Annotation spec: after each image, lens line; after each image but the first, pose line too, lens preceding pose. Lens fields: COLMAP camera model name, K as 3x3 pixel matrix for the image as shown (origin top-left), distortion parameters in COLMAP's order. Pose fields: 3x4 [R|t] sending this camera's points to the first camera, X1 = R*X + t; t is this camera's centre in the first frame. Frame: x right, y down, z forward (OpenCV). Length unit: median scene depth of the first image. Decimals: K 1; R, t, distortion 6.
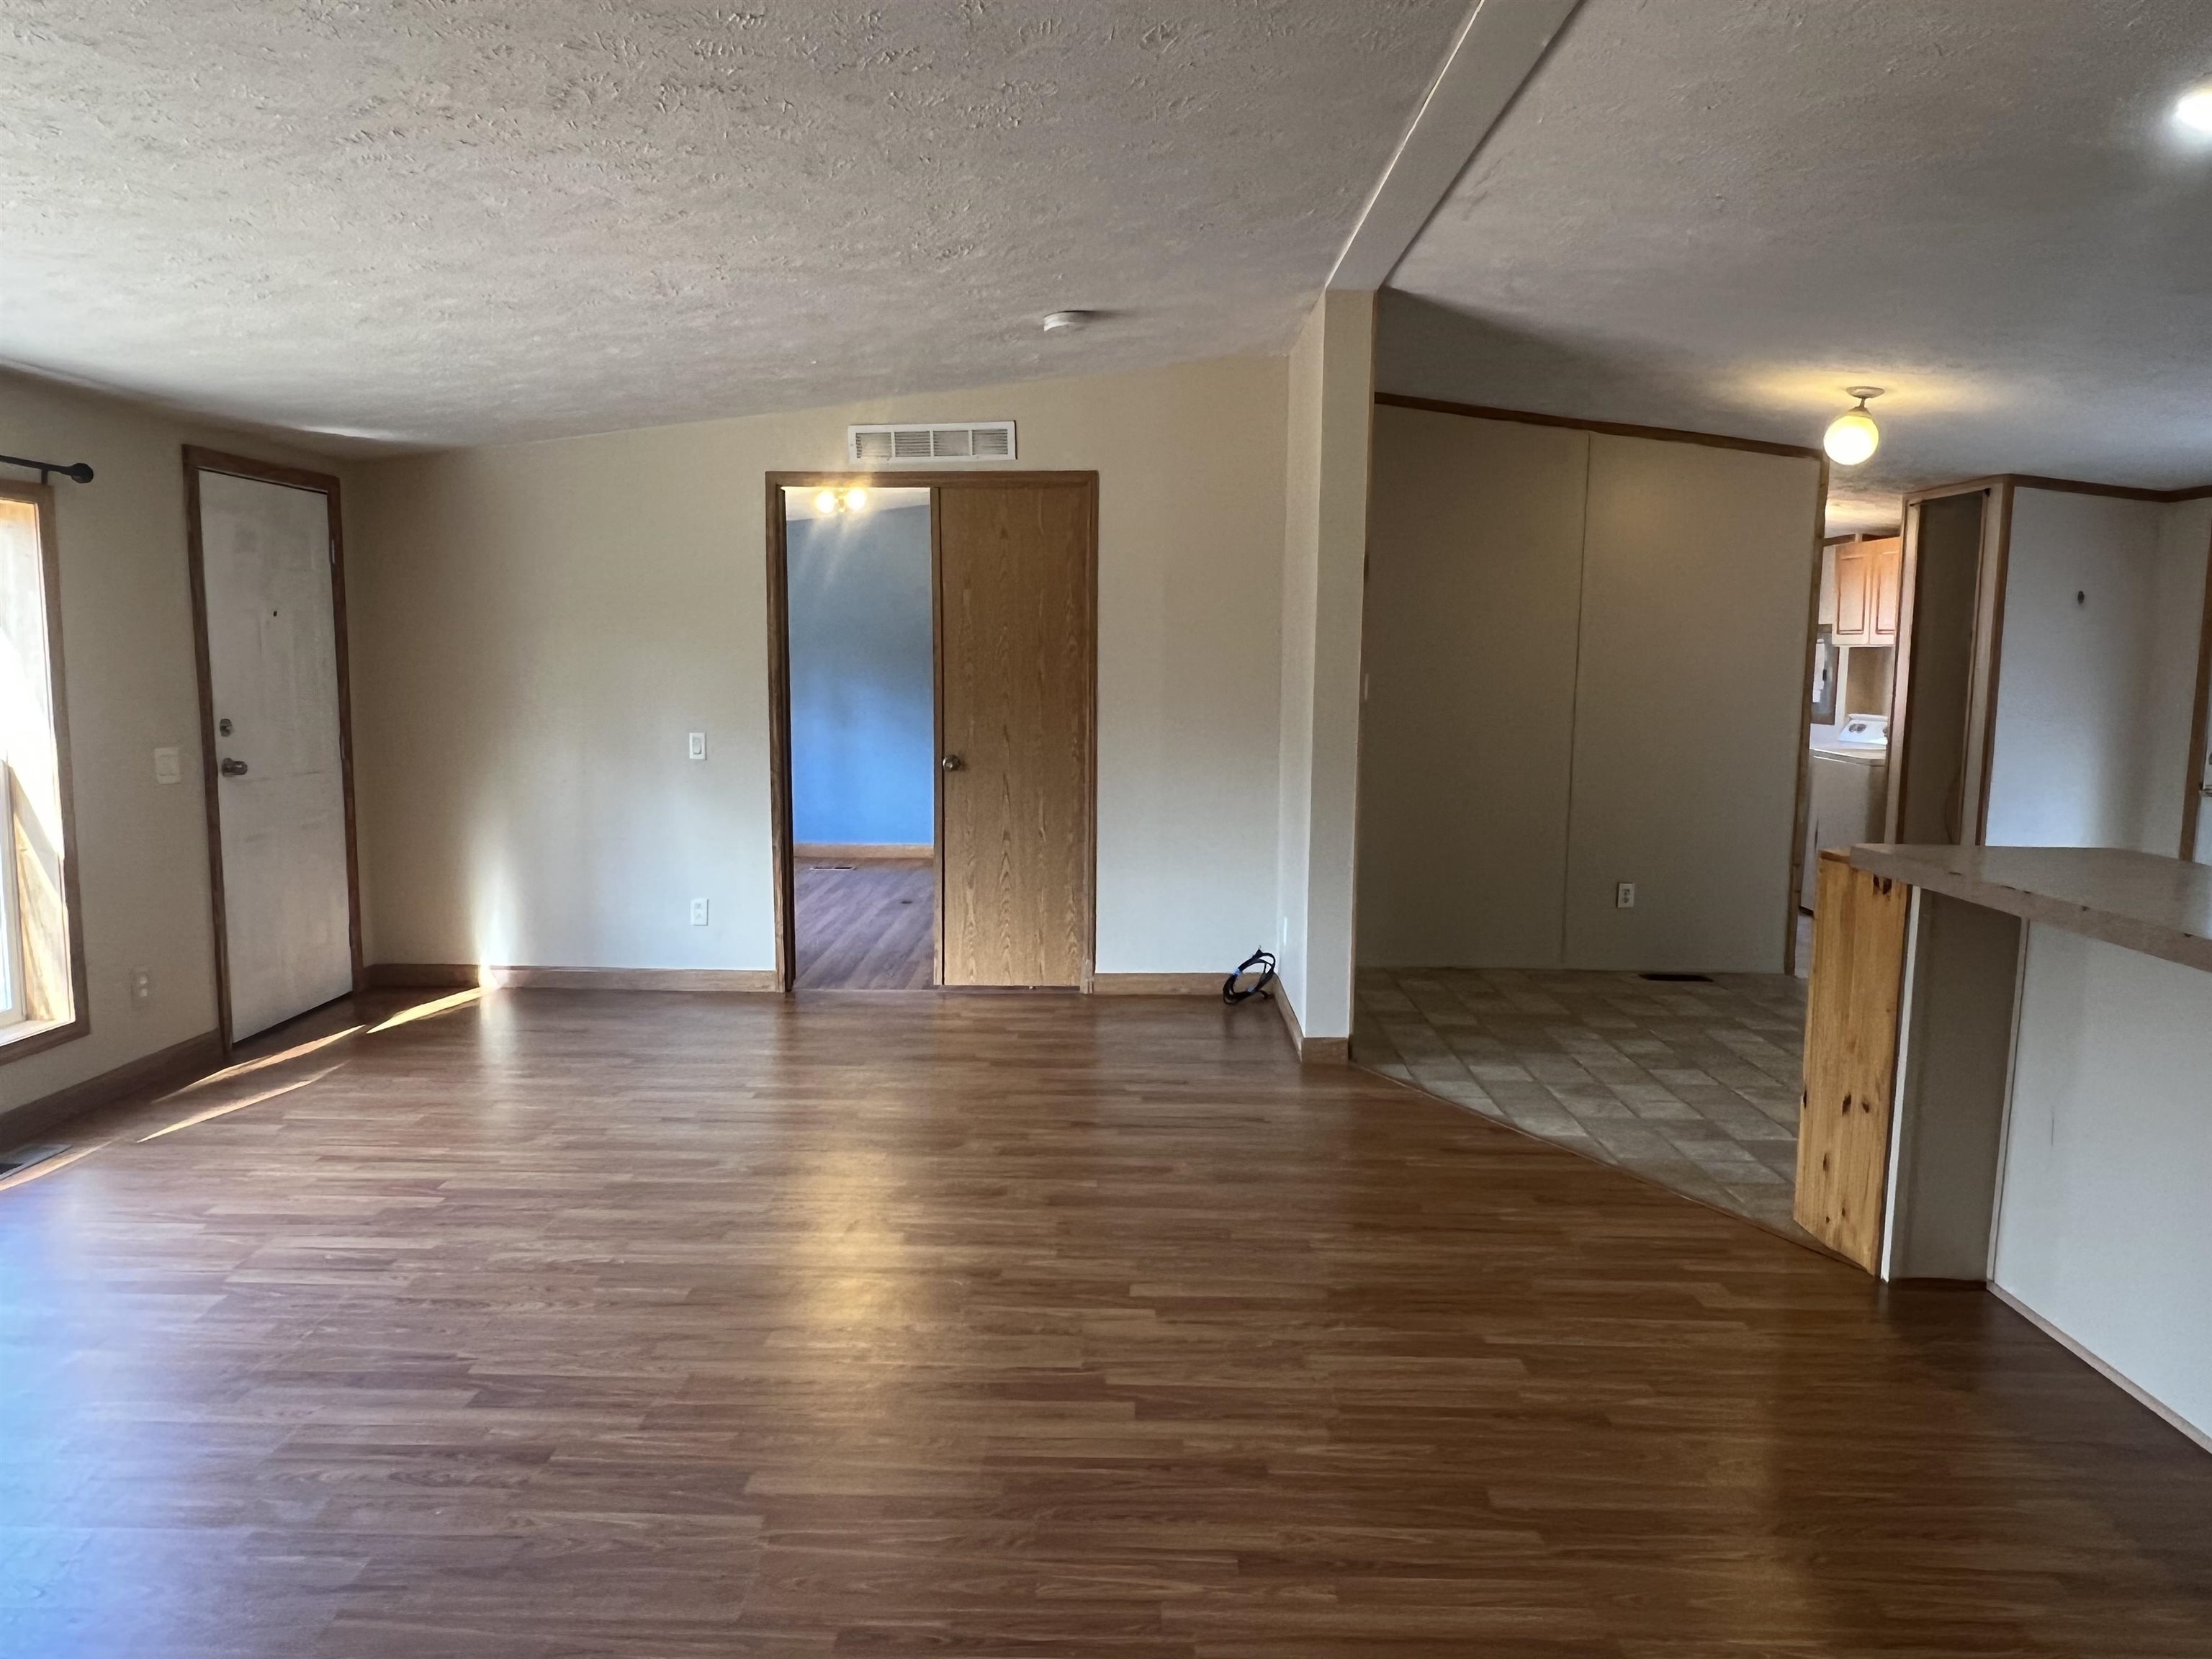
lens RADIAL K [[1489.8, 0, 1106.0], [0, 1489.8, 829.5], [0, 0, 1]] dist [0.002571, -0.002231]
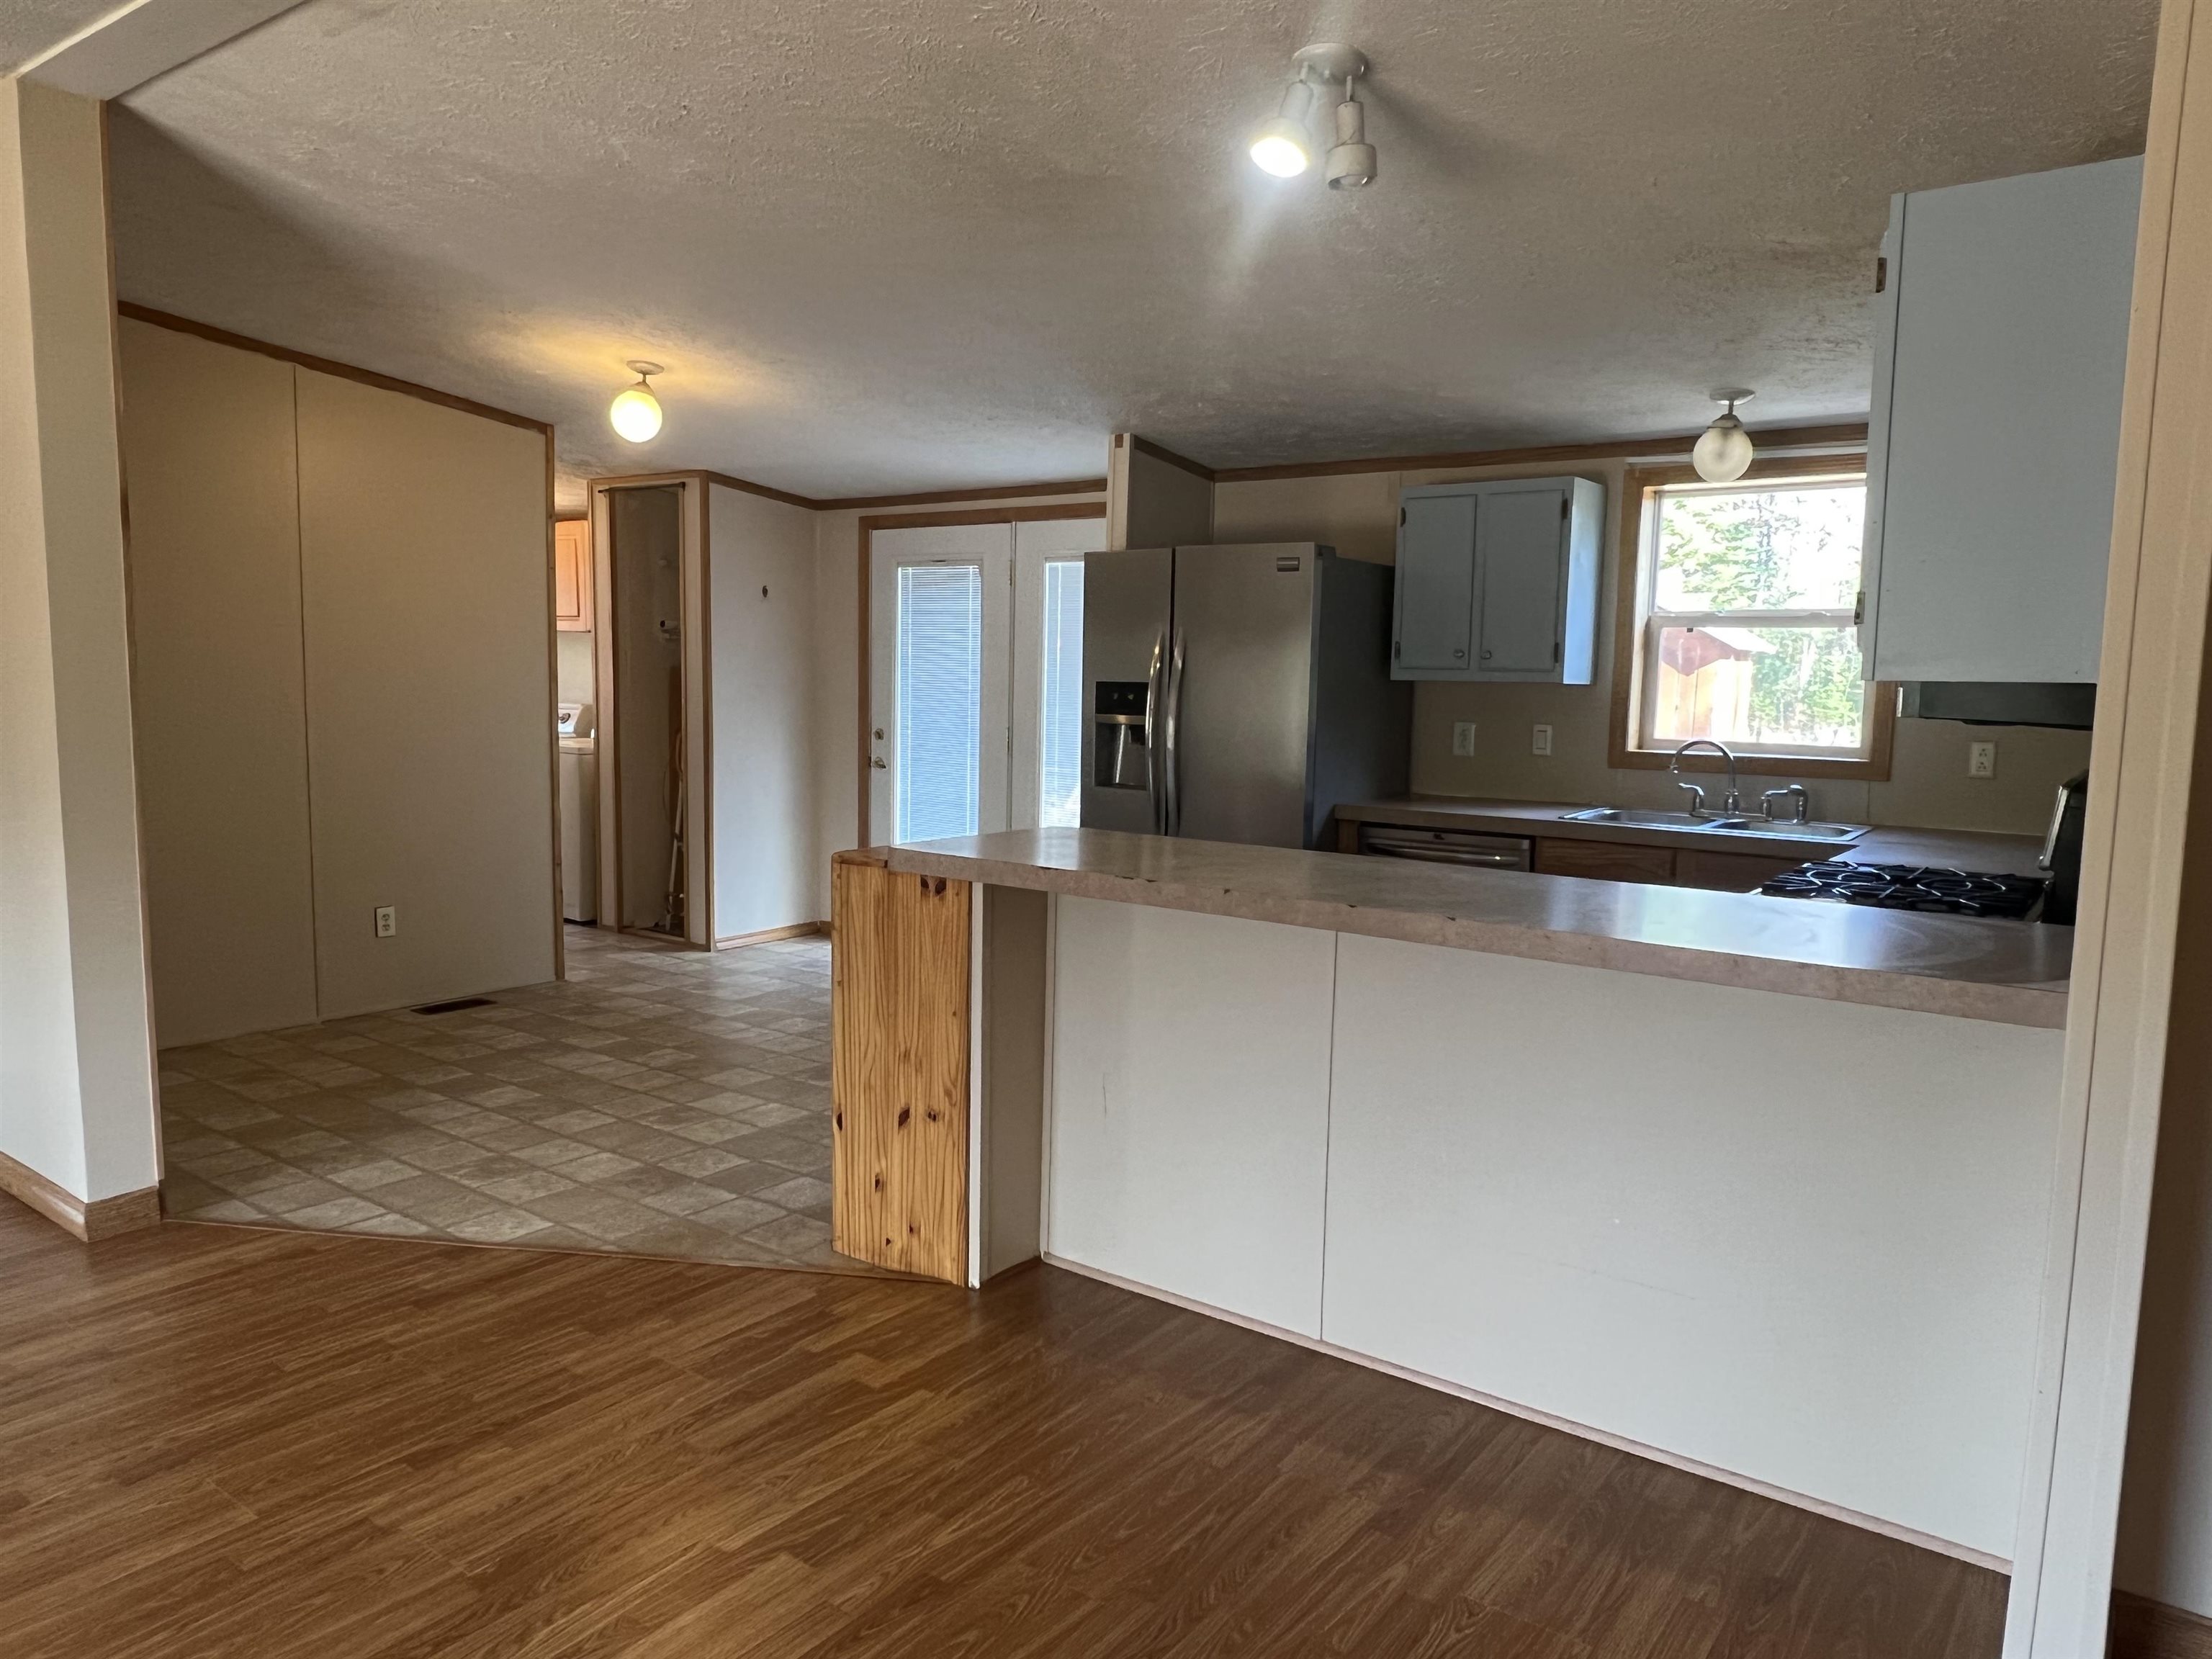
lens RADIAL K [[1489.8, 0, 1106.0], [0, 1489.8, 829.5], [0, 0, 1]] dist [0.002571, -0.002231]
pose [[0.590324, -0.089668, 0.802170, -0.135374], [0.081088, 0.995371, 0.051592, -0.029285], [-0.803083, 0.034590, 0.594862, 0.250079]]
